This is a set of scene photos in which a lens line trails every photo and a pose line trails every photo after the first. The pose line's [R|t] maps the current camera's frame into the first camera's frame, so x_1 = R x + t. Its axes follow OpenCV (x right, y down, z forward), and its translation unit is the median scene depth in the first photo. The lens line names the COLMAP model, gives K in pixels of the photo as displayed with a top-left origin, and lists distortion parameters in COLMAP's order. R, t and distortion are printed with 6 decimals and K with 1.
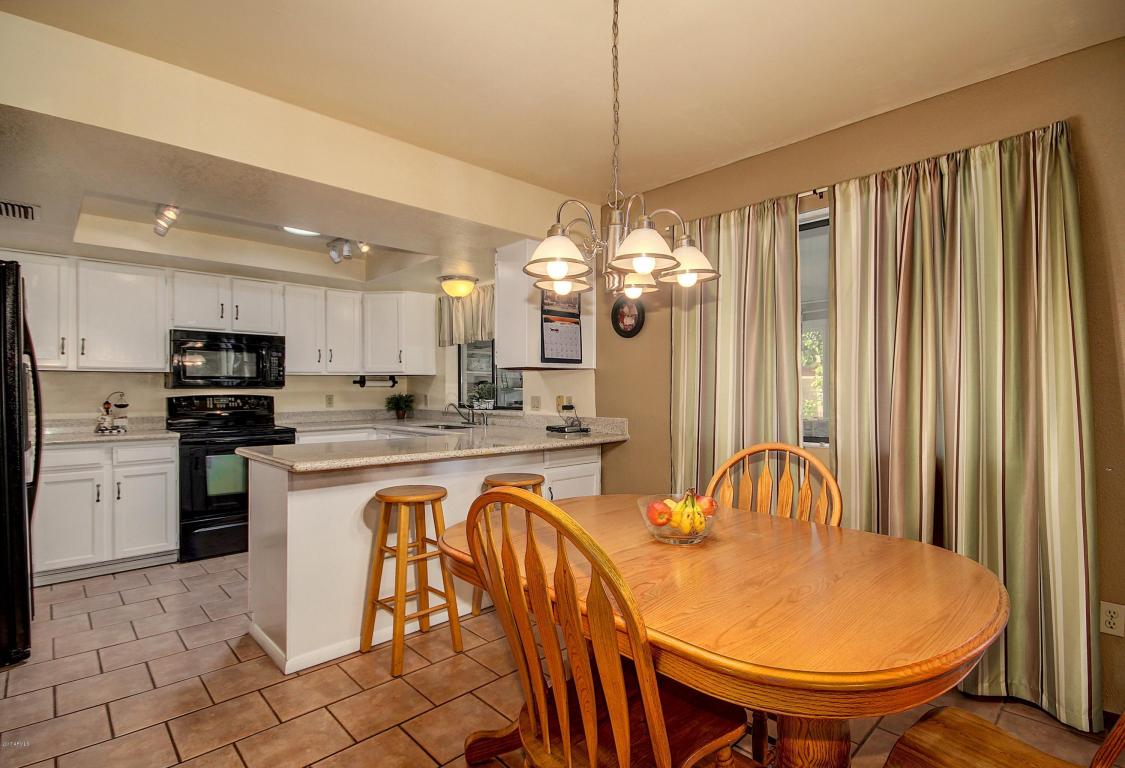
lens RADIAL K [[563.9, 0, 535.0], [0, 563.9, 392.7], [0, 0, 1]] dist [-0.002353, -0.002143]
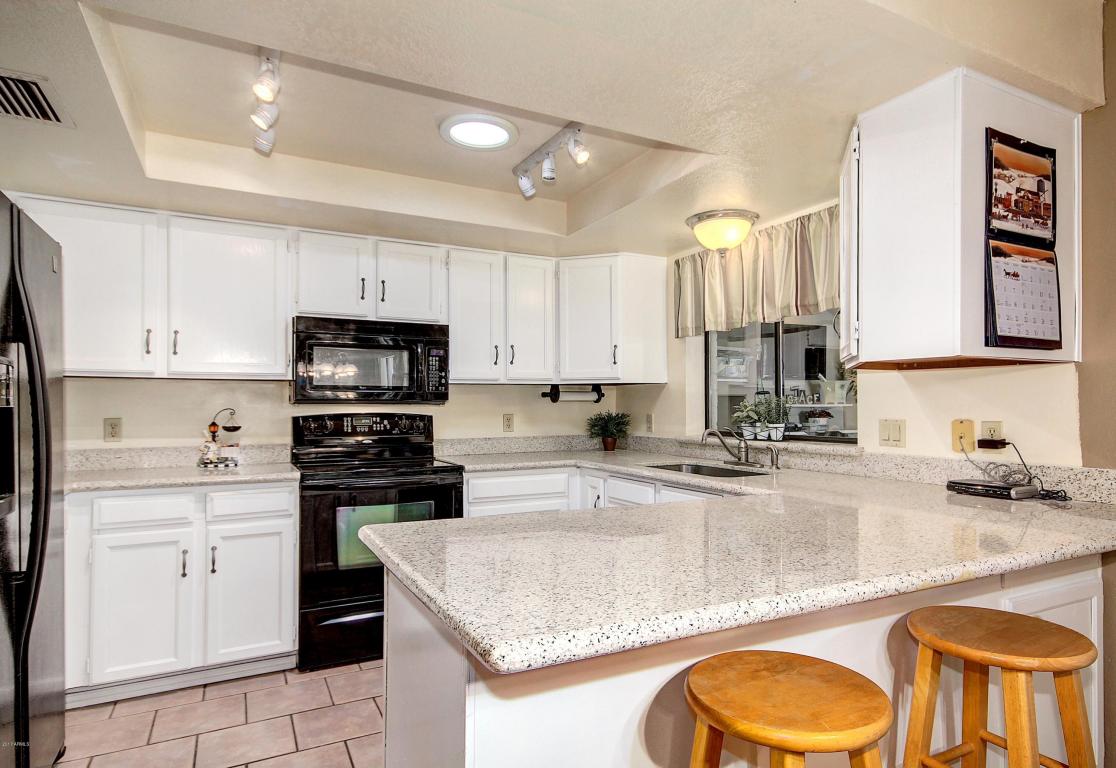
lens RADIAL K [[612.9, 0, 543.4], [0, 612.9, 403.7], [0, 0, 1]] dist [0.000520, 0.000795]
pose [[0.967508, 0.000764, -0.252840, -0.158882], [-0.002970, 0.999961, -0.008344, -0.002332], [0.252824, 0.008824, 0.967472, 0.342251]]
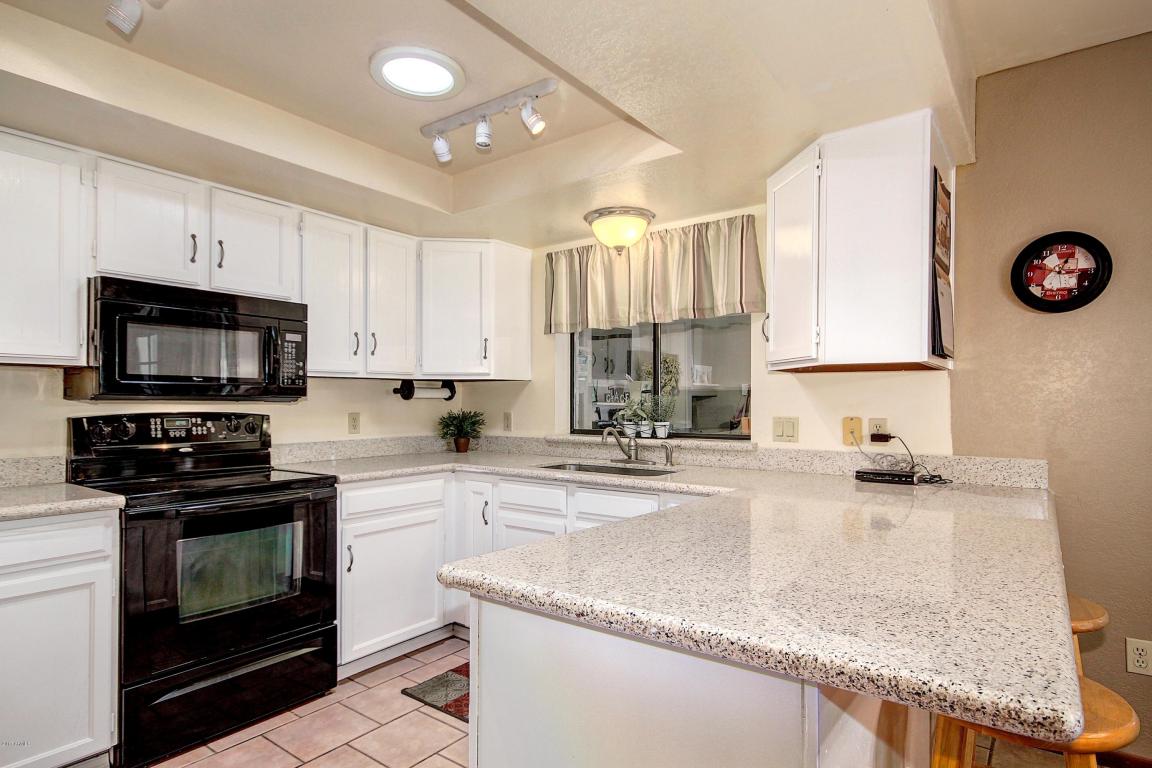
lens RADIAL K [[622.8, 0, 520.3], [0, 622.8, 402.7], [0, 0, 1]] dist [0.004843, -0.001747]
pose [[0.985065, 0.004908, 0.172110, -0.355682], [-0.003694, 0.999966, -0.007374, -0.002442], [-0.172141, 0.006628, 0.985050, 0.388466]]
